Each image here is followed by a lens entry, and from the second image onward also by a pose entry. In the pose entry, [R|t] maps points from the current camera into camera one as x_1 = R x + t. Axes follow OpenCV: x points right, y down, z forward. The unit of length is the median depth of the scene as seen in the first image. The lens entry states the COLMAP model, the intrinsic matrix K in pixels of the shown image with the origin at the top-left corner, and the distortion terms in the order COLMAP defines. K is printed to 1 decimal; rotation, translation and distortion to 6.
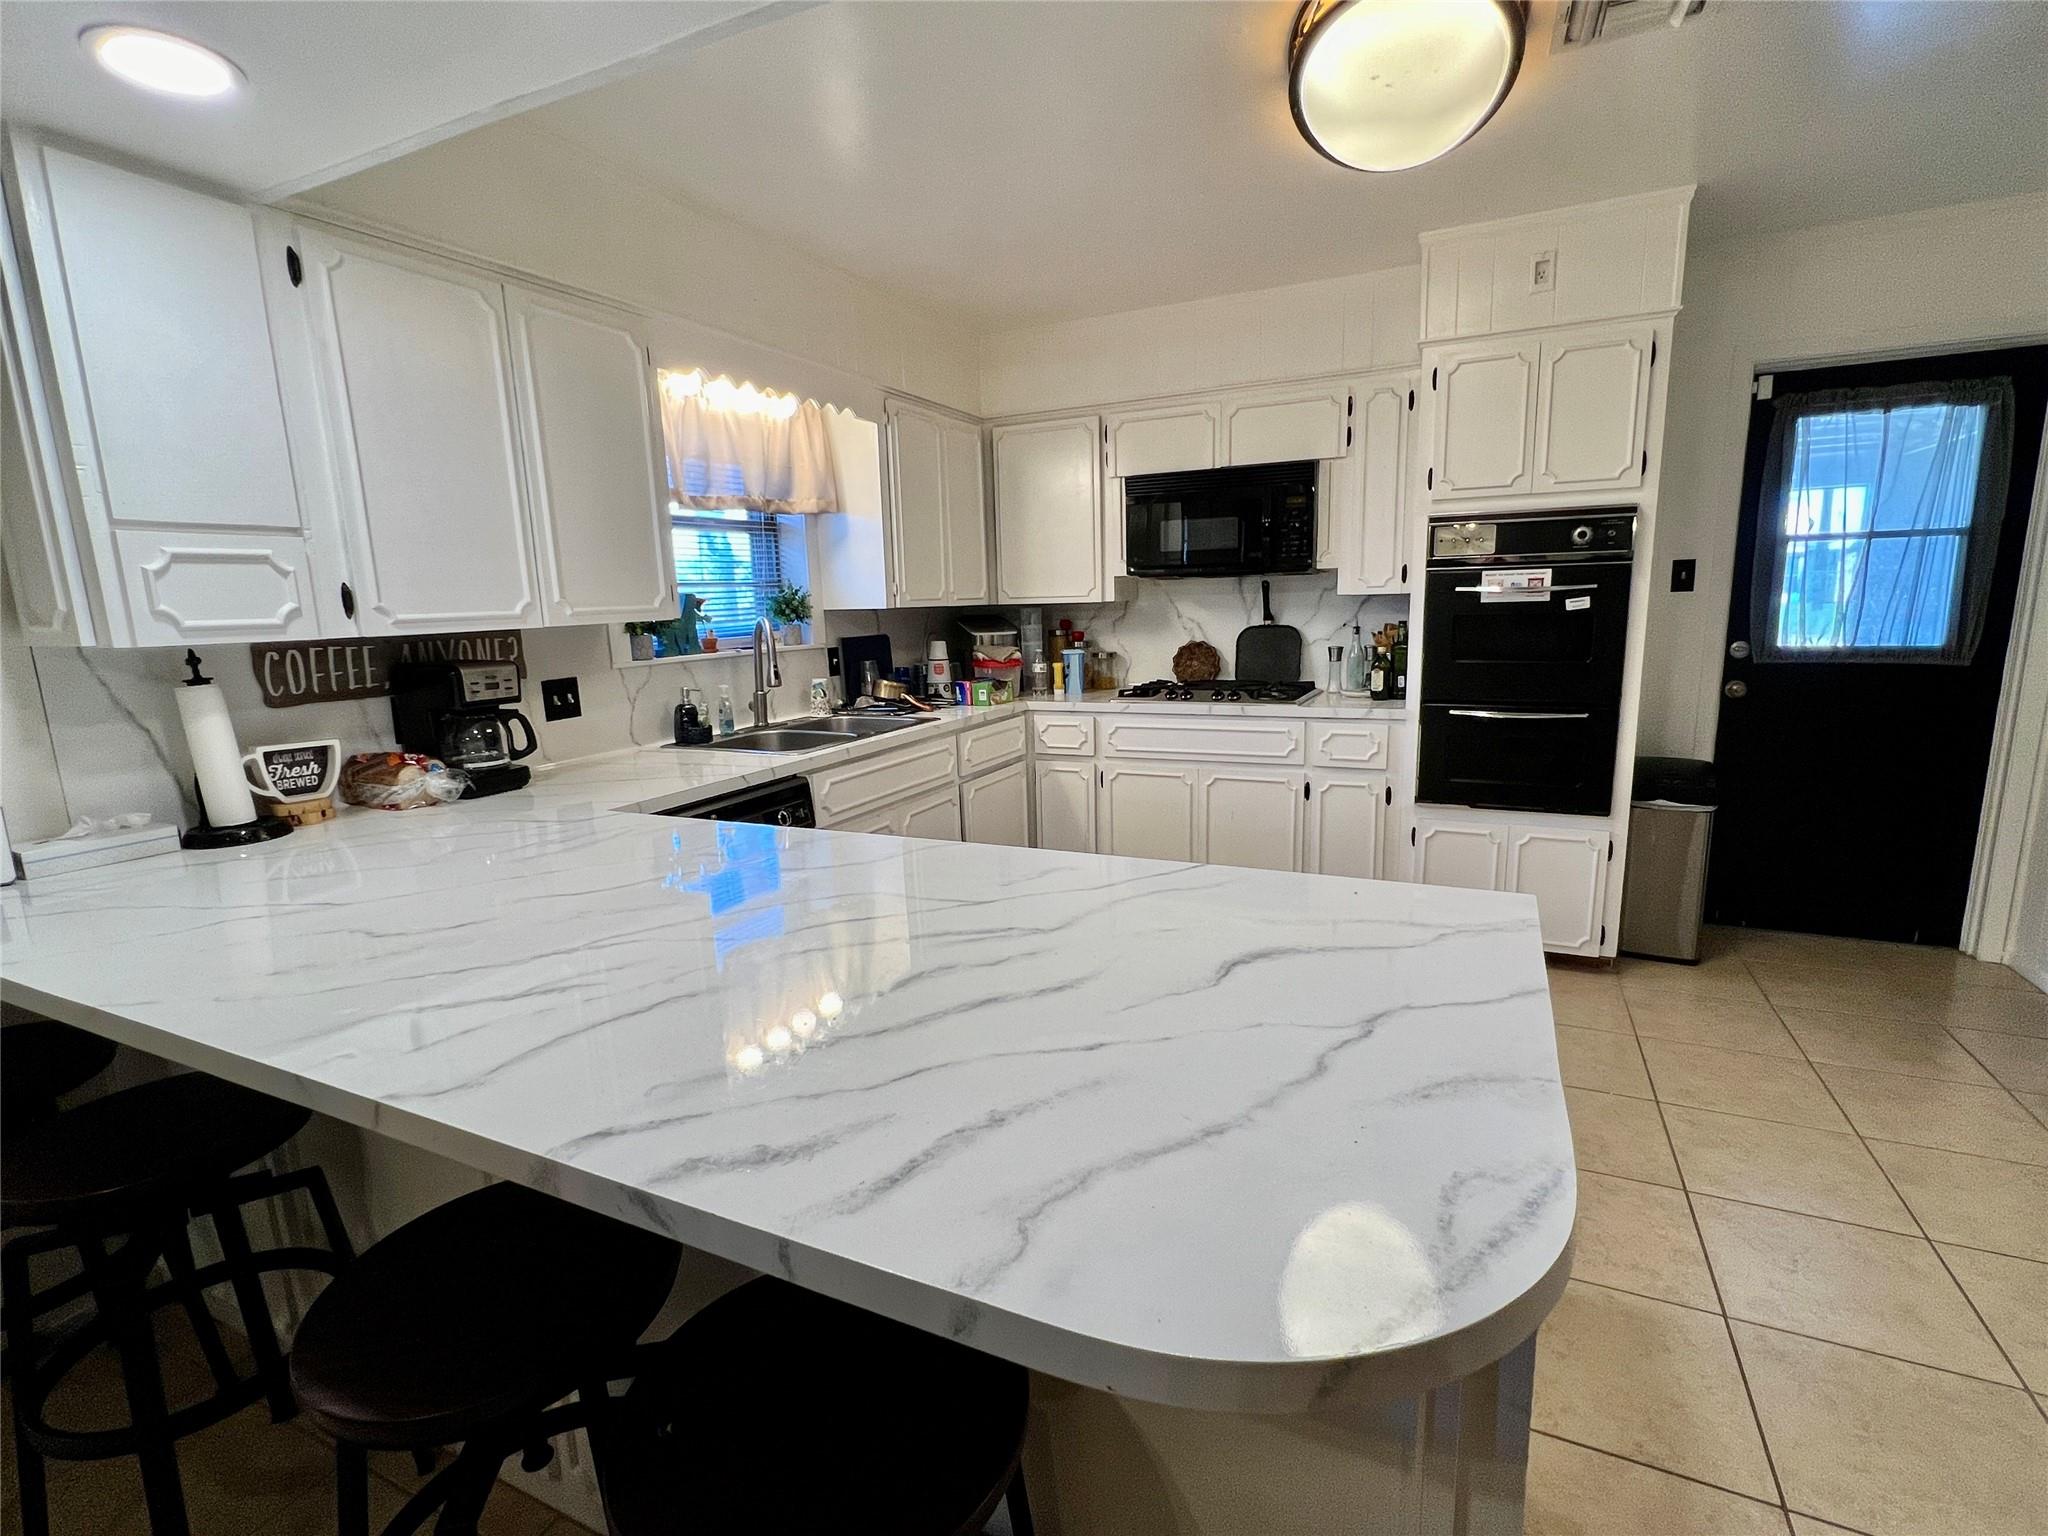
lens RADIAL K [[955.9, 0, 1033.1], [0, 955.9, 769.9], [0, 0, 1]] dist [-0.000240, -0.000534]
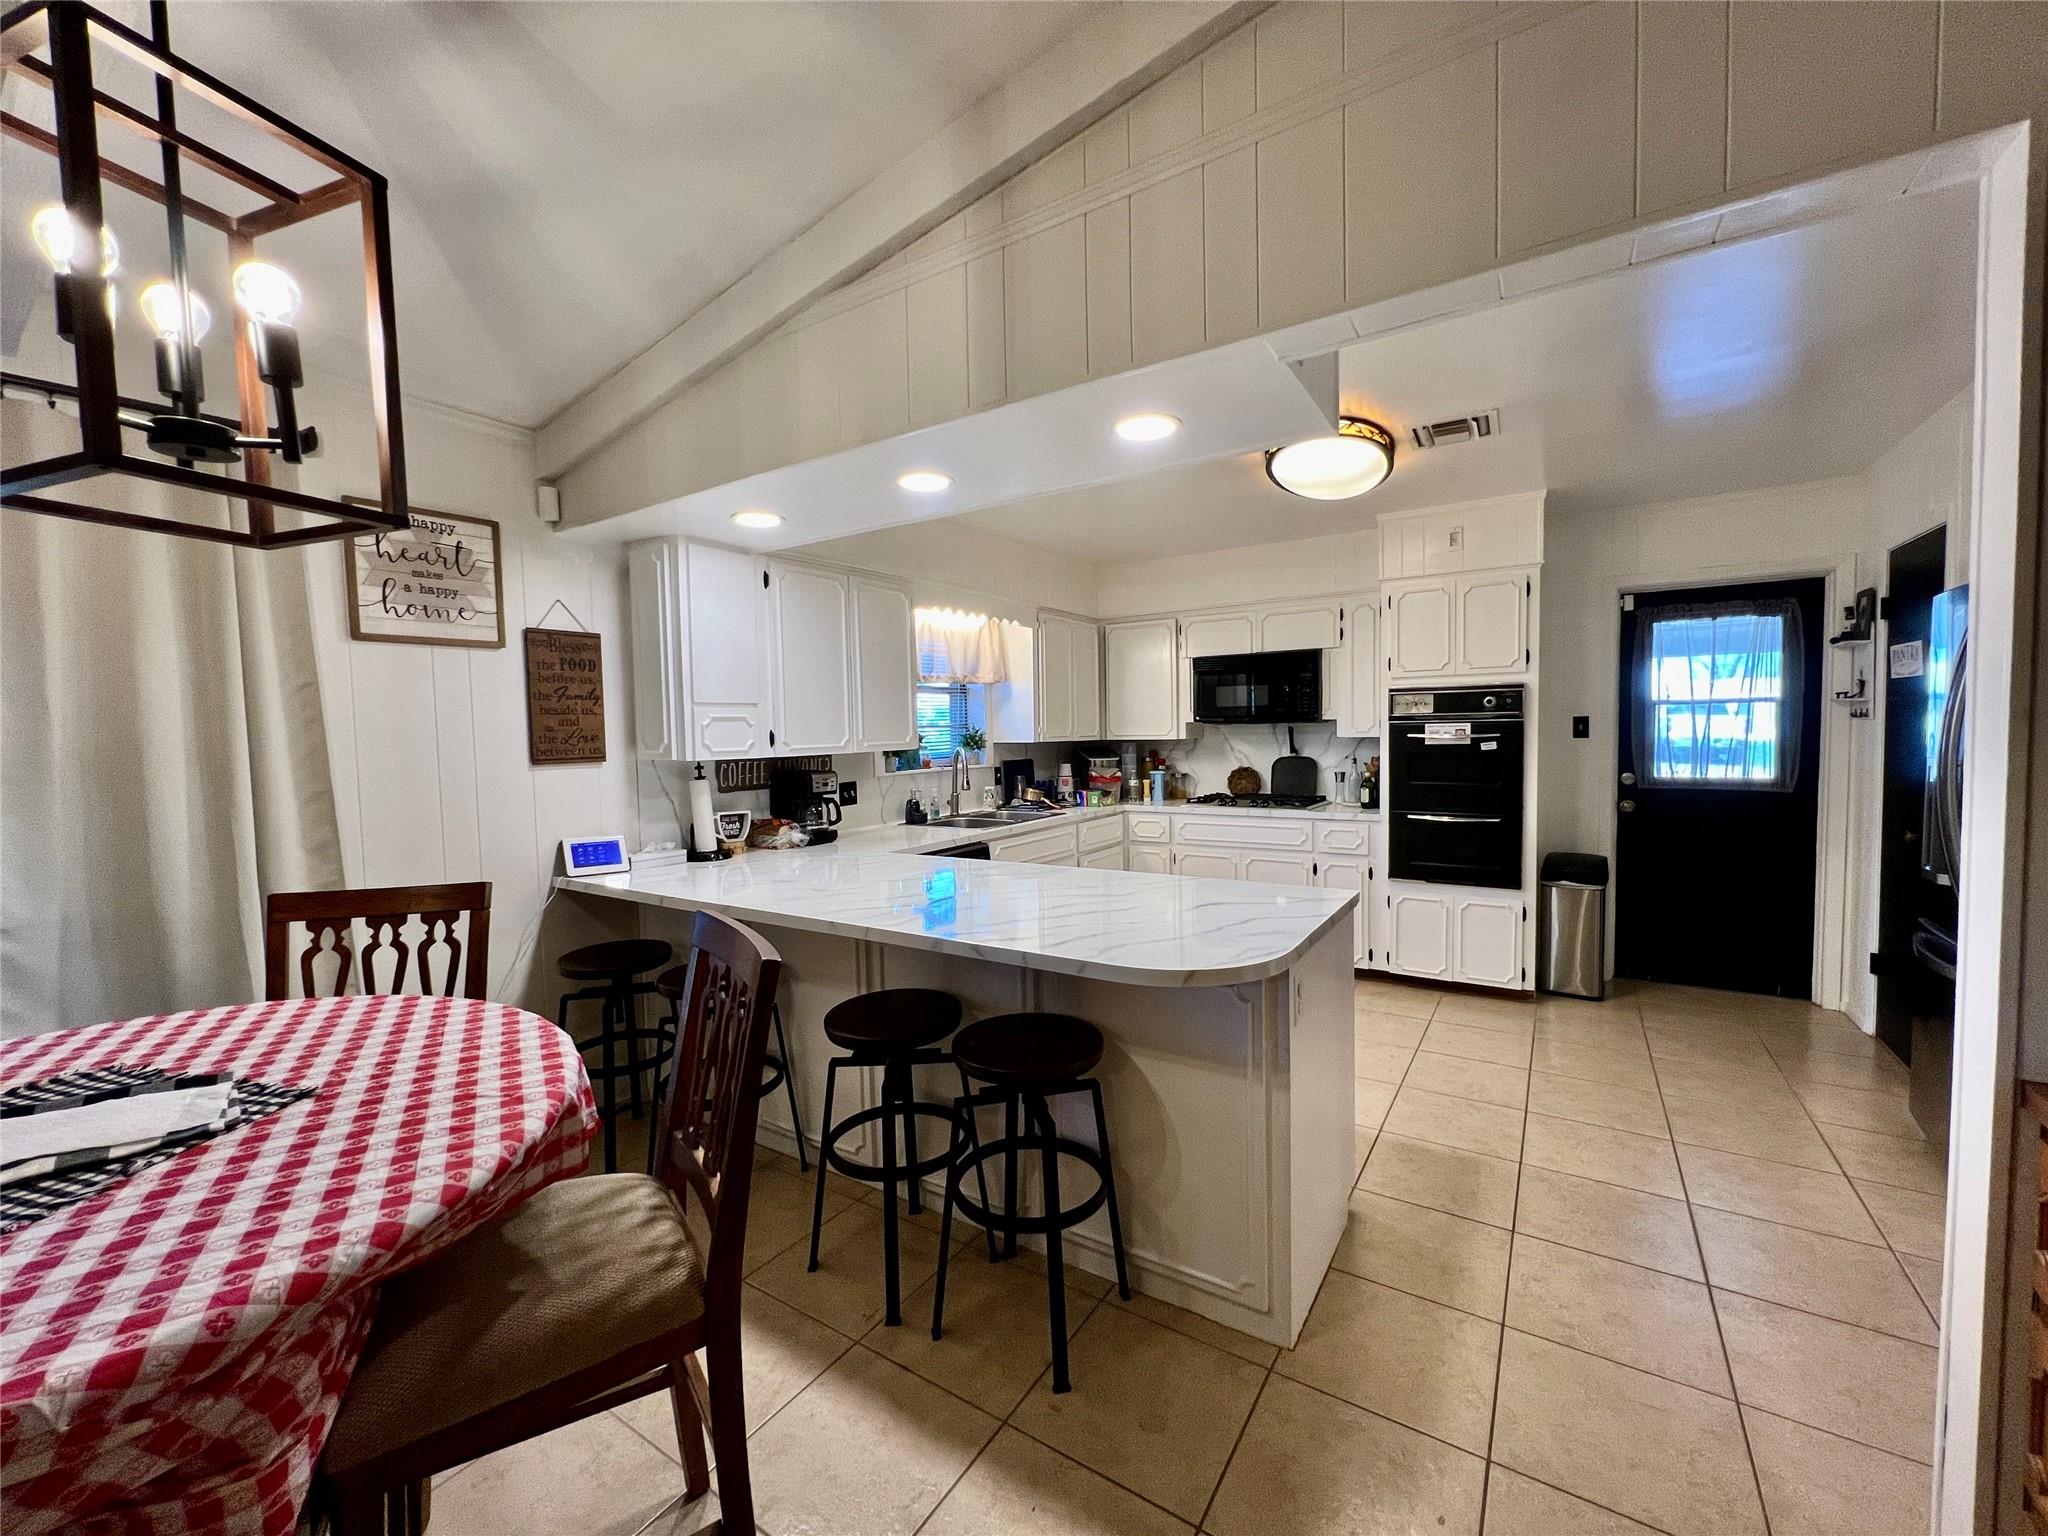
lens RADIAL K [[830.4, 0, 1024.0], [0, 830.4, 768.0], [0, 0, 1]] dist [-0.000481, 0.000041]
pose [[0.990107, 0.016714, -0.139318, 0.020957], [-0.034514, 0.991385, -0.126347, 0.047001], [0.136006, 0.129905, 0.982154, -0.349224]]
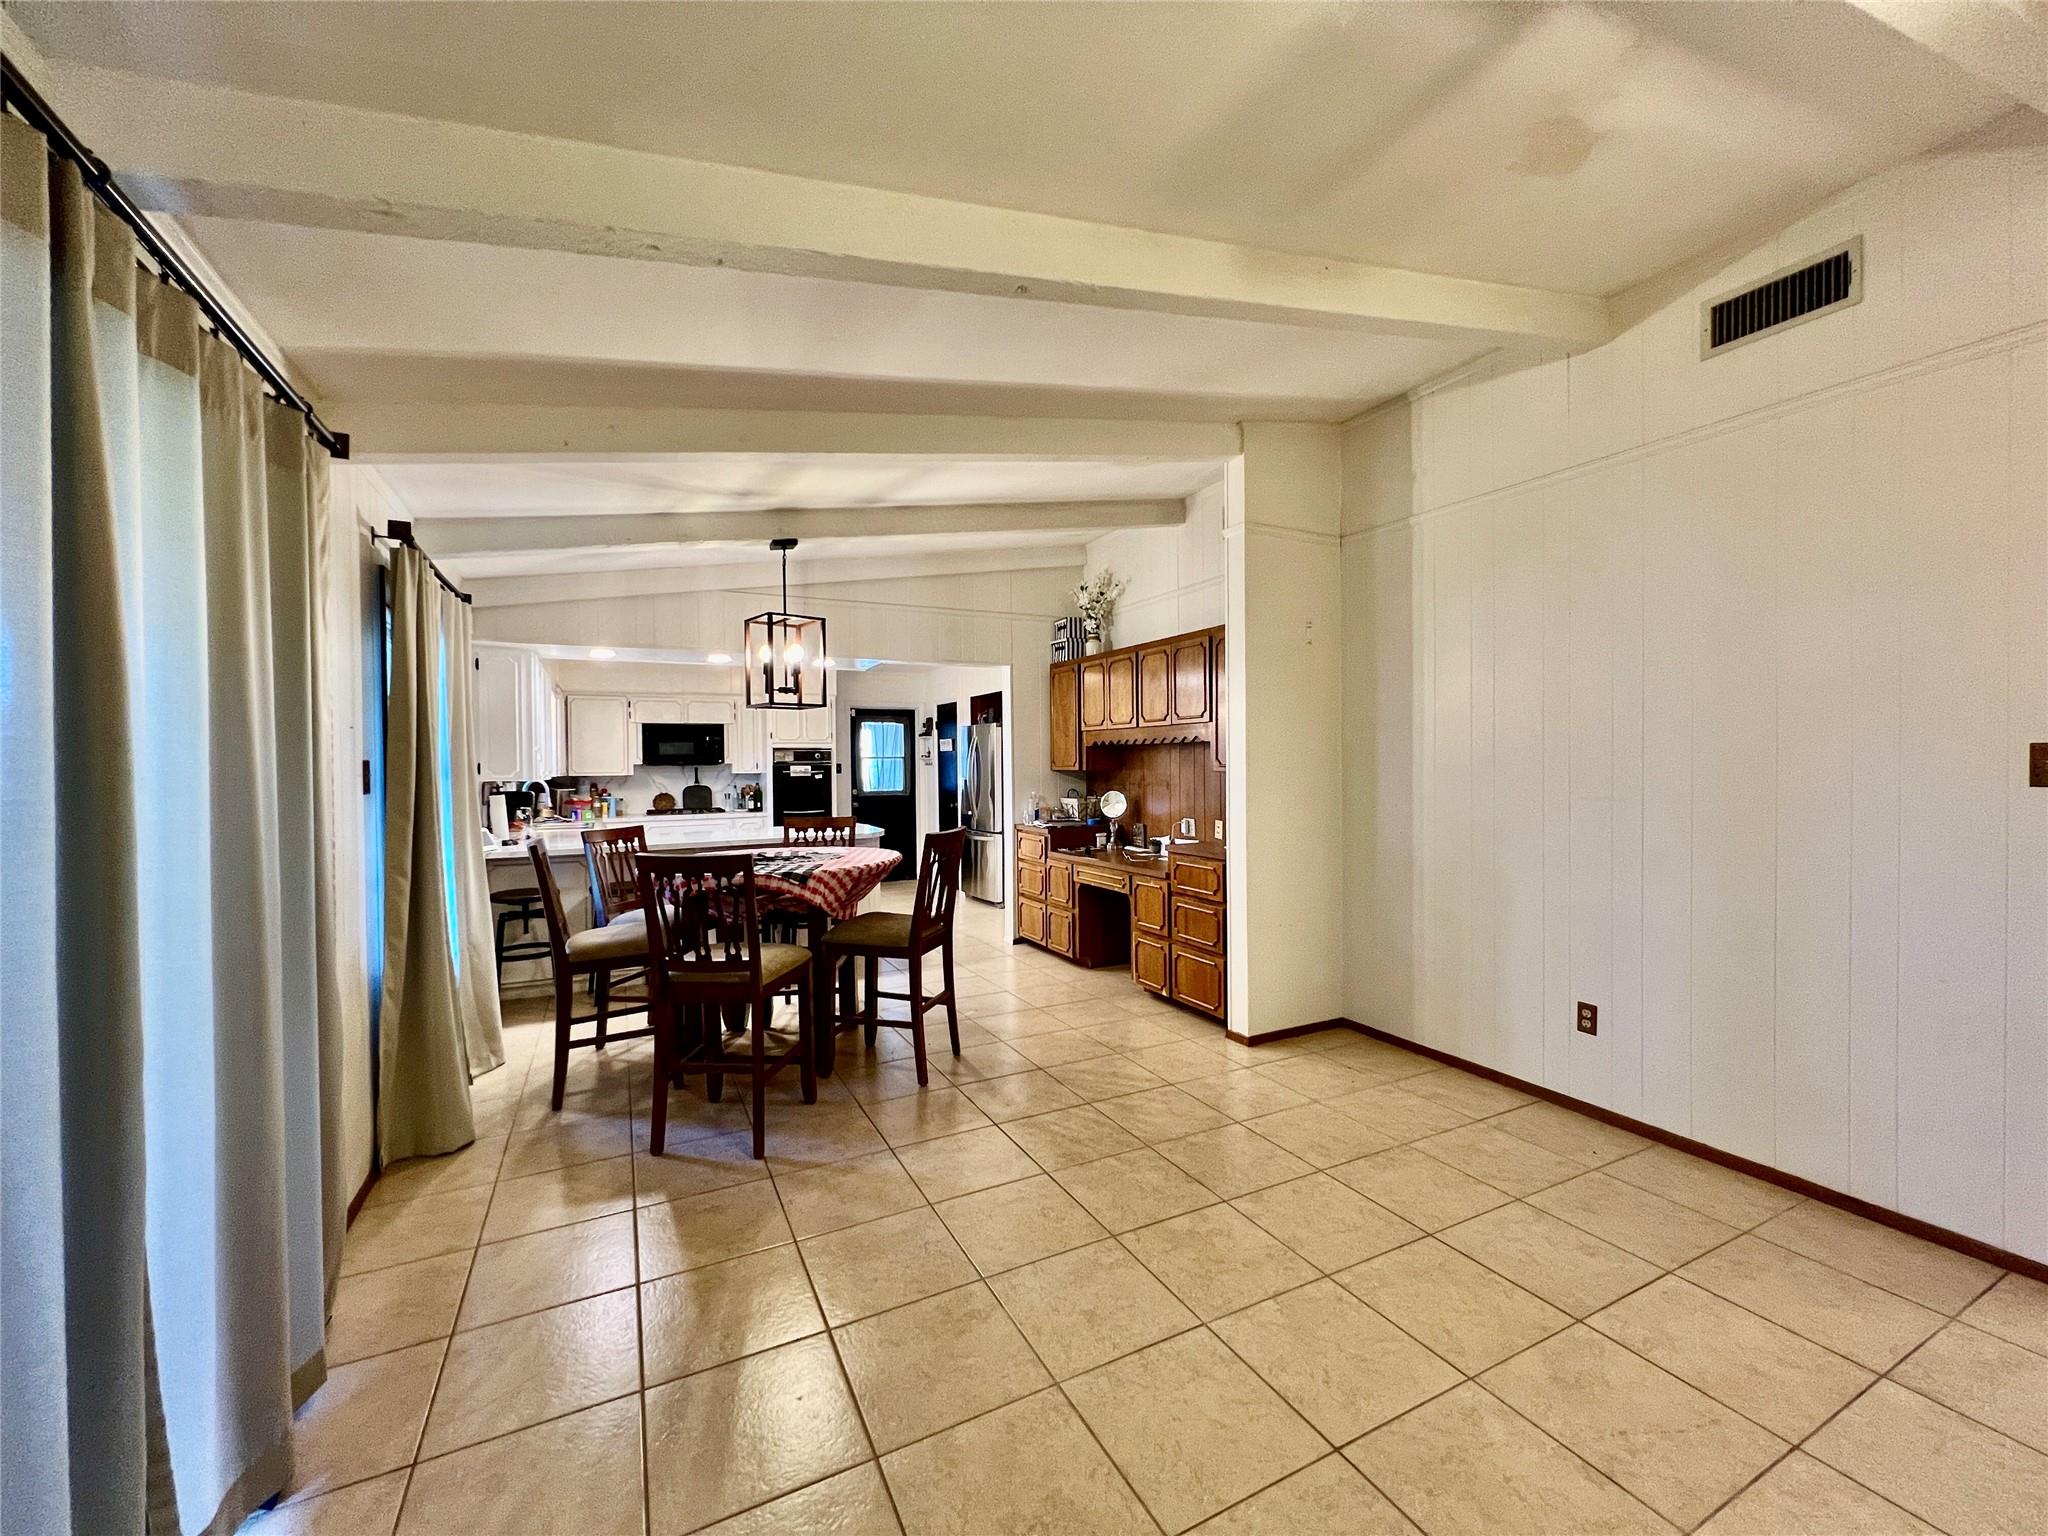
lens RADIAL K [[815.3, 0, 1030.1], [0, 815.3, 773.1], [0, 0, 1]] dist [0.000654, 0.000015]
pose [[0.613720, 0.012632, 0.789423, -1.054787], [0.135368, 0.983382, -0.120974, 0.221734], [-0.777833, 0.181107, 0.601811, -1.103473]]
